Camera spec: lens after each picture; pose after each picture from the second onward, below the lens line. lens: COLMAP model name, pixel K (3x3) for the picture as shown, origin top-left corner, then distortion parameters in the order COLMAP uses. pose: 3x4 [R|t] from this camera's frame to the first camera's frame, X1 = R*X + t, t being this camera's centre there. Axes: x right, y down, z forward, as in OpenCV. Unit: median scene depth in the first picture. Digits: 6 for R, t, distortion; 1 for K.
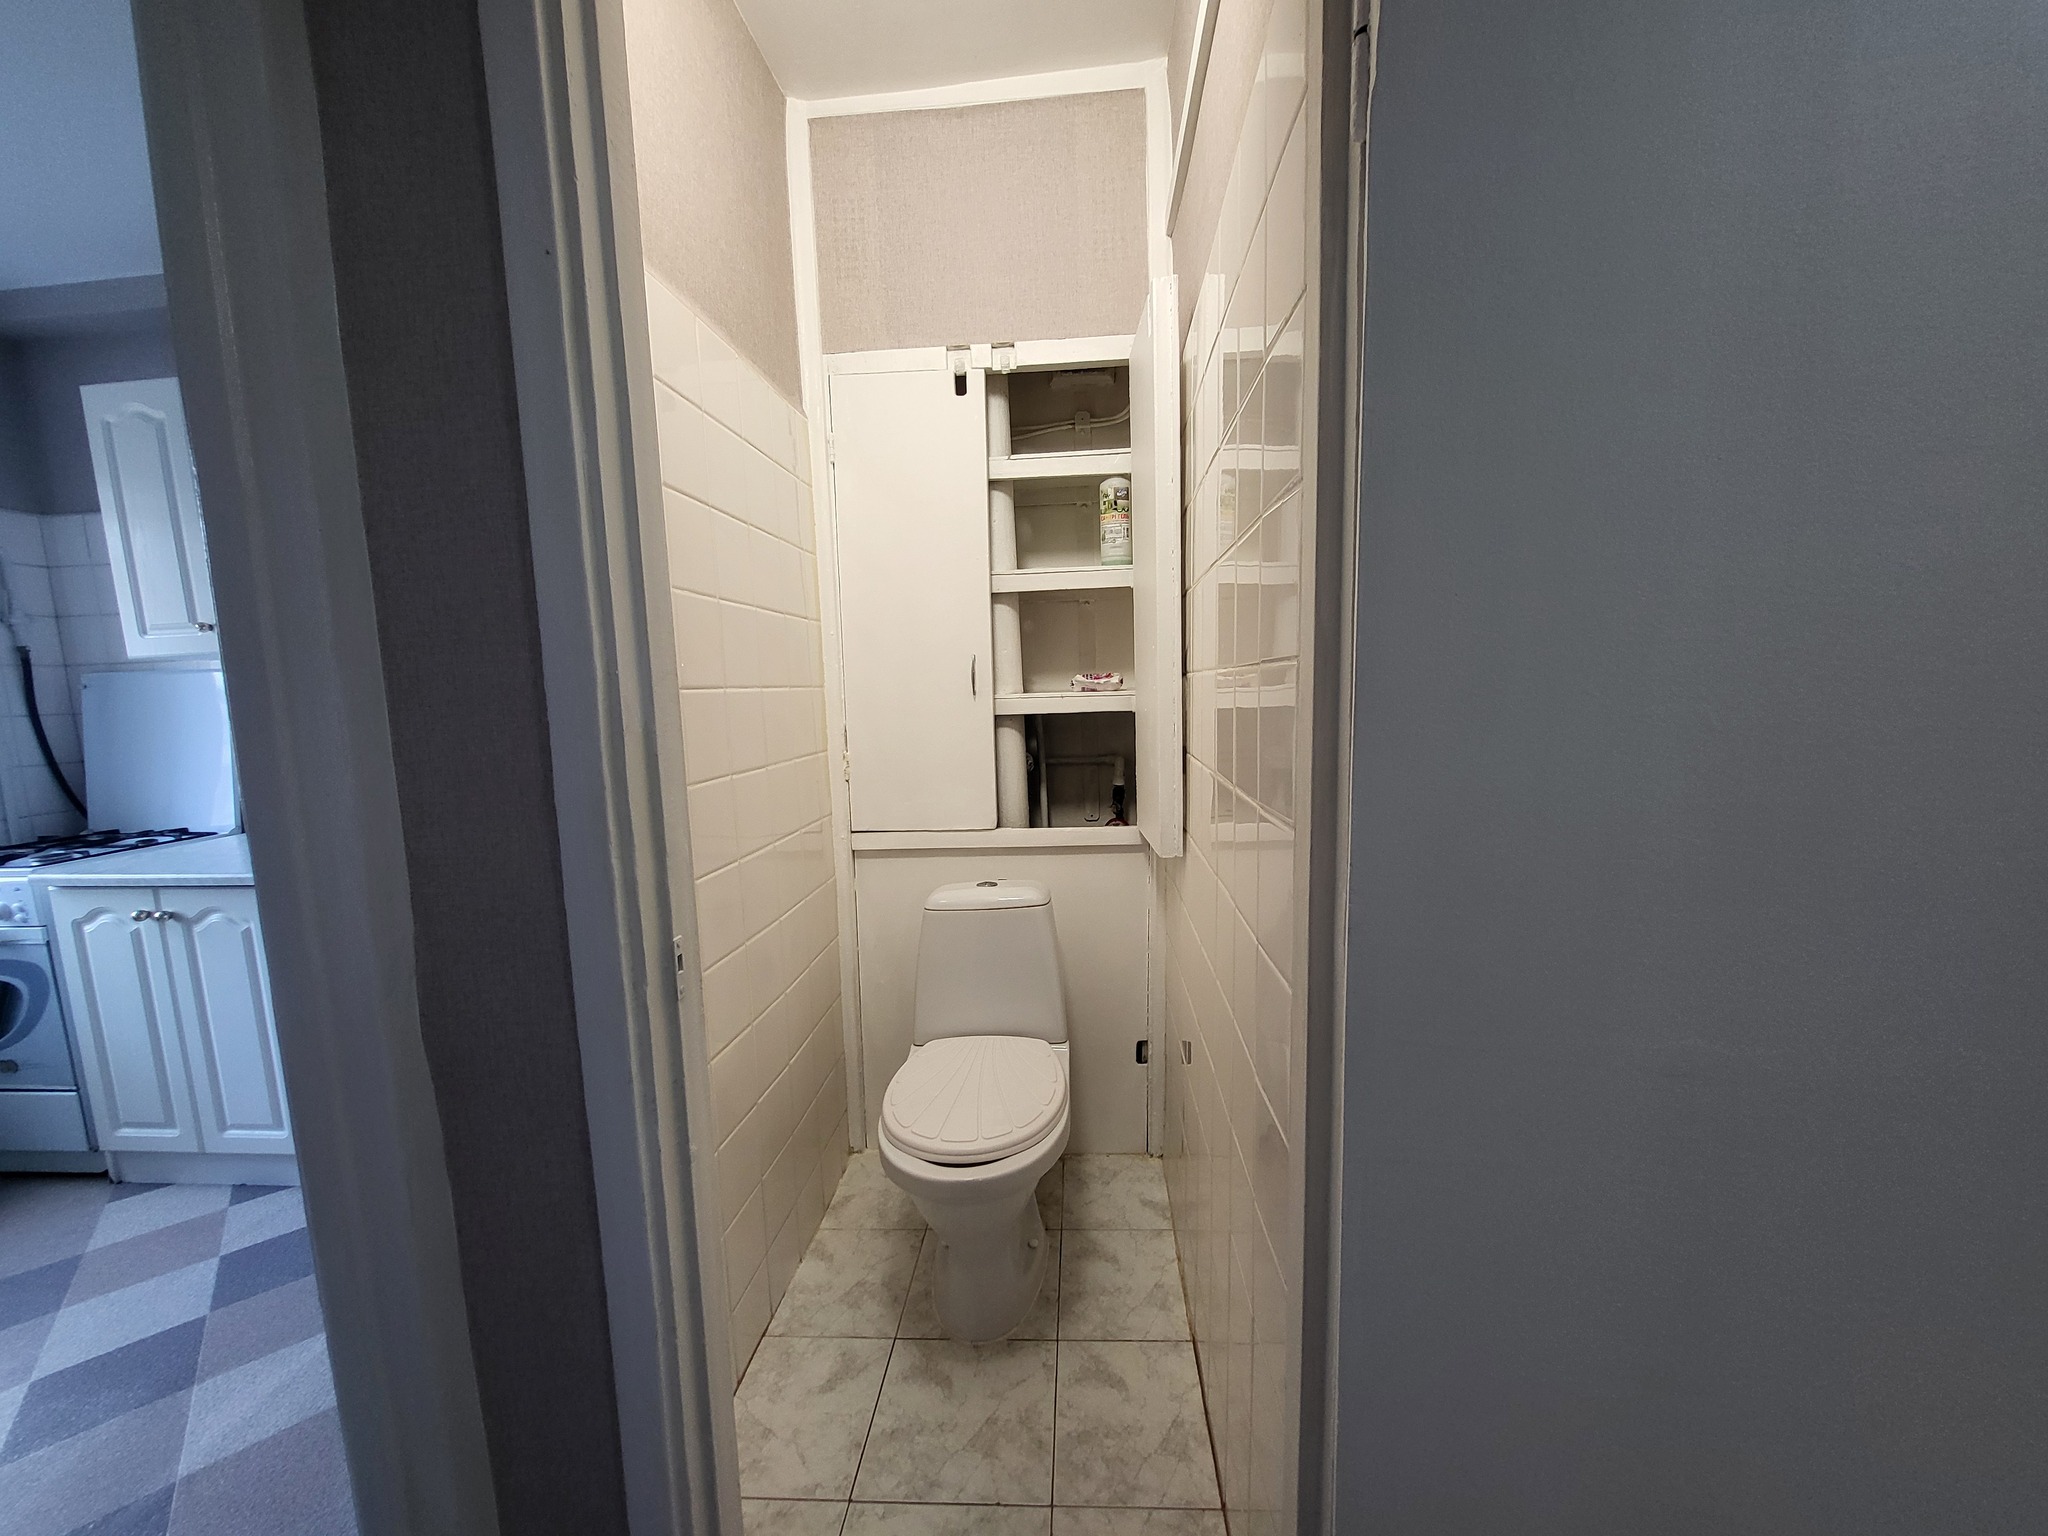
lens RADIAL K [[798.8, 0, 1037.8], [0, 798.8, 786.2], [0, 0, 1]] dist [0.000139, -0.000478]
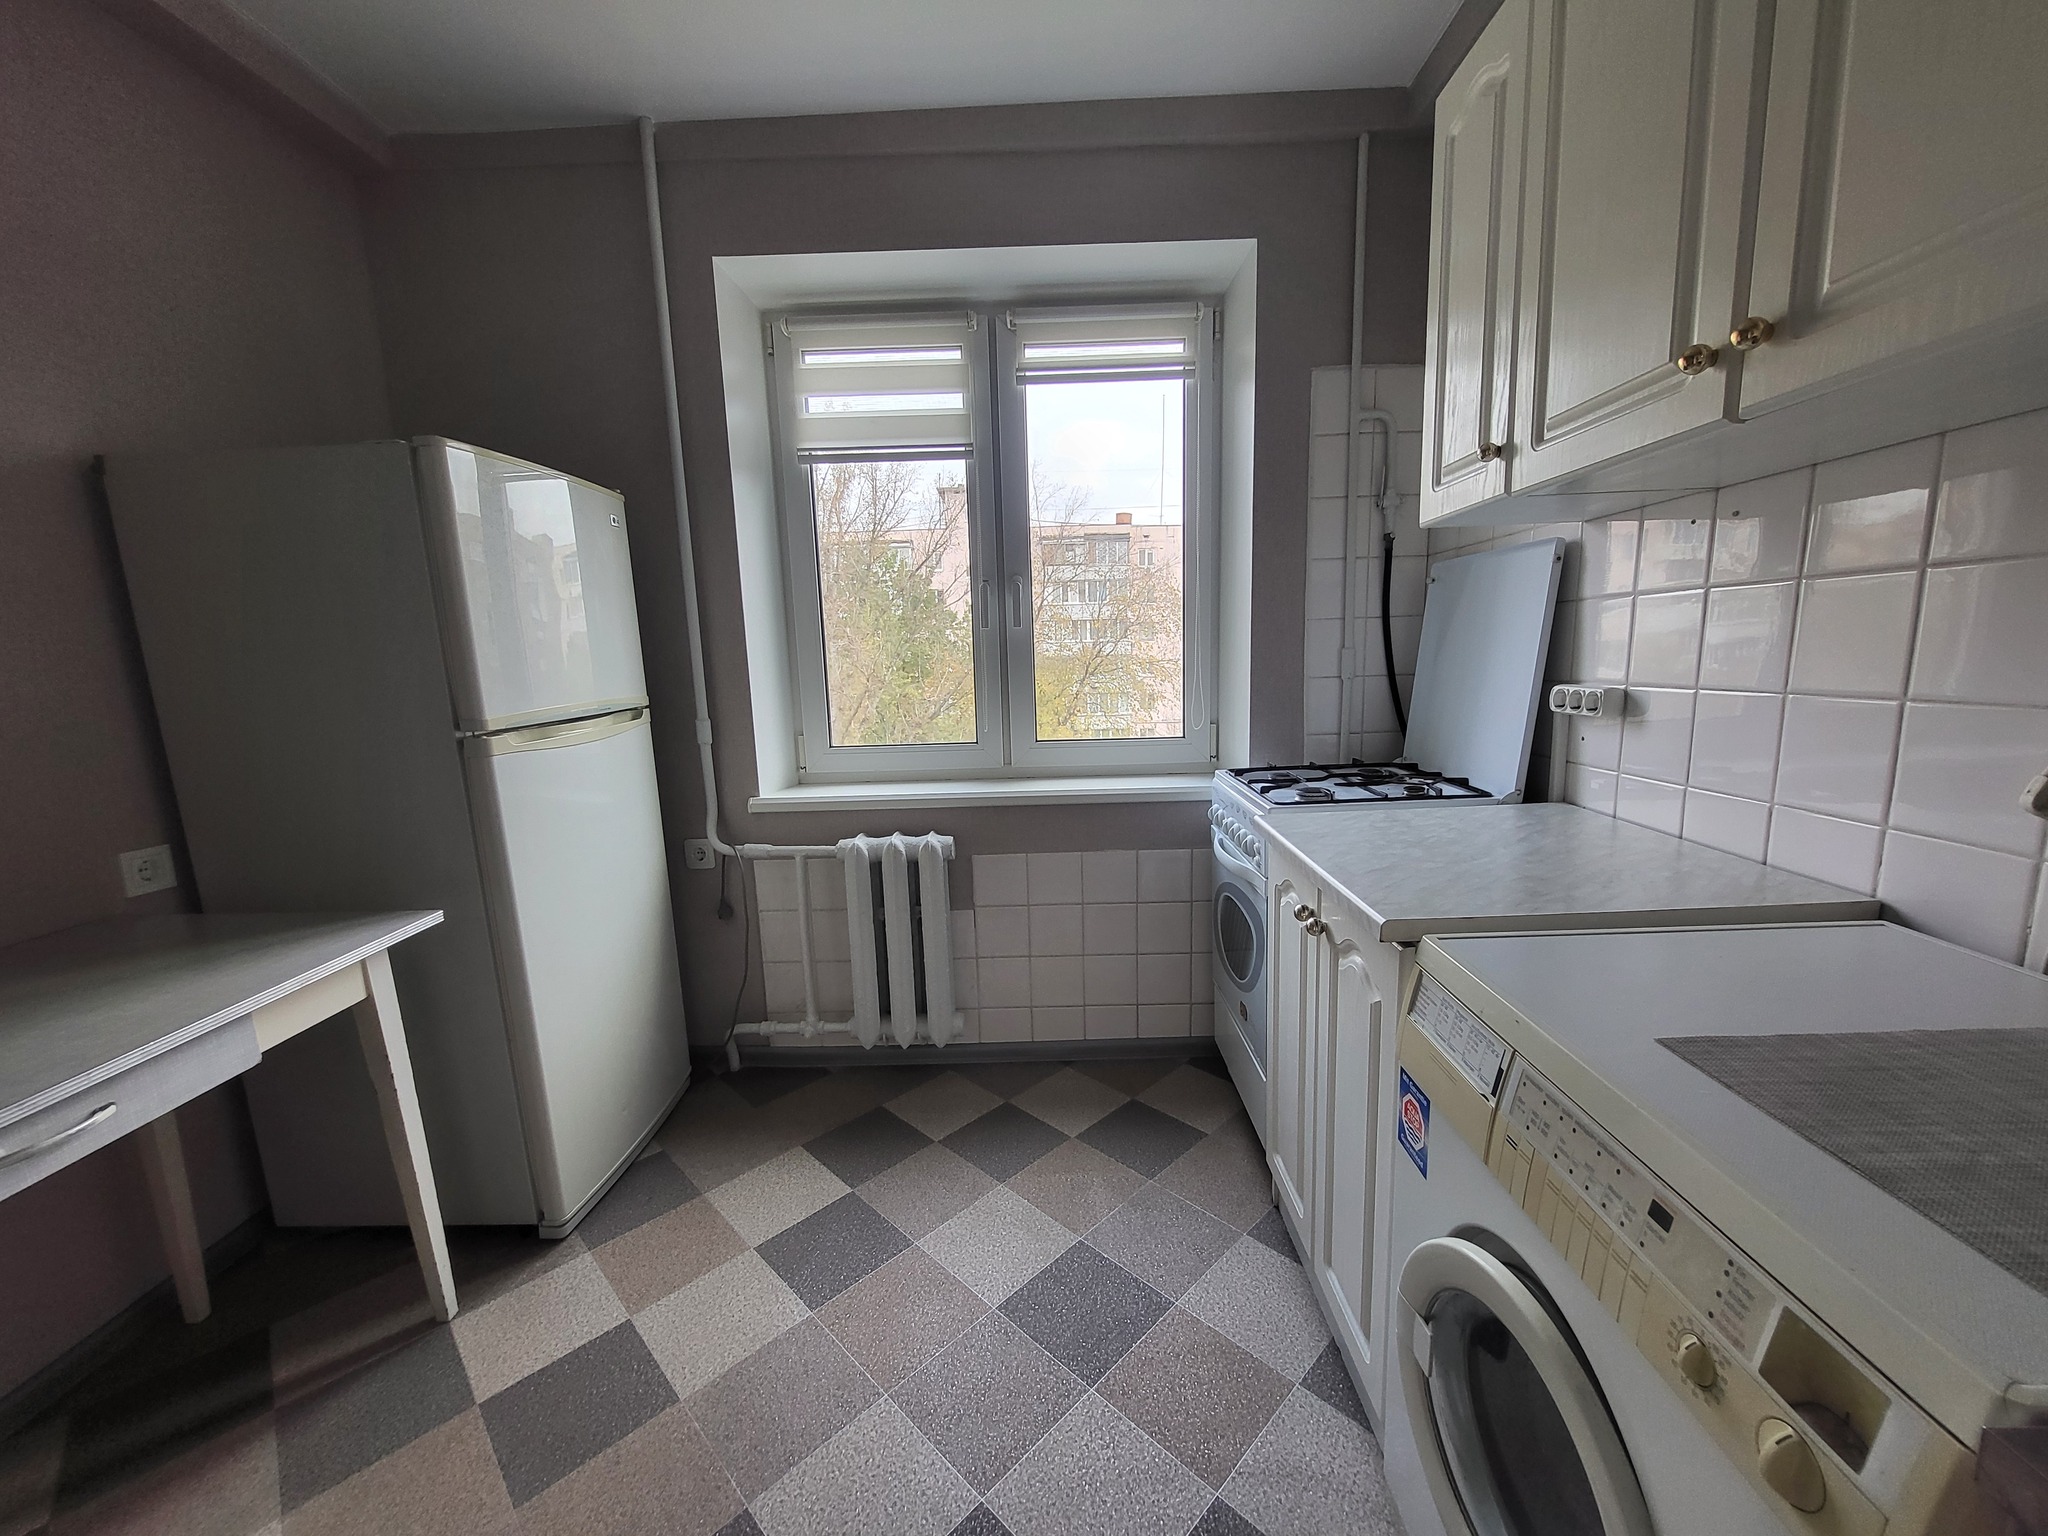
lens RADIAL K [[798.8, 0, 1037.8], [0, 798.8, 786.2], [0, 0, 1]] dist [0.000139, -0.000478]
pose [[0.053125, 0.196039, -0.979156, -0.474730], [-0.103089, 0.976378, 0.189890, -0.041823], [0.993252, 0.090852, 0.072080, 0.680690]]
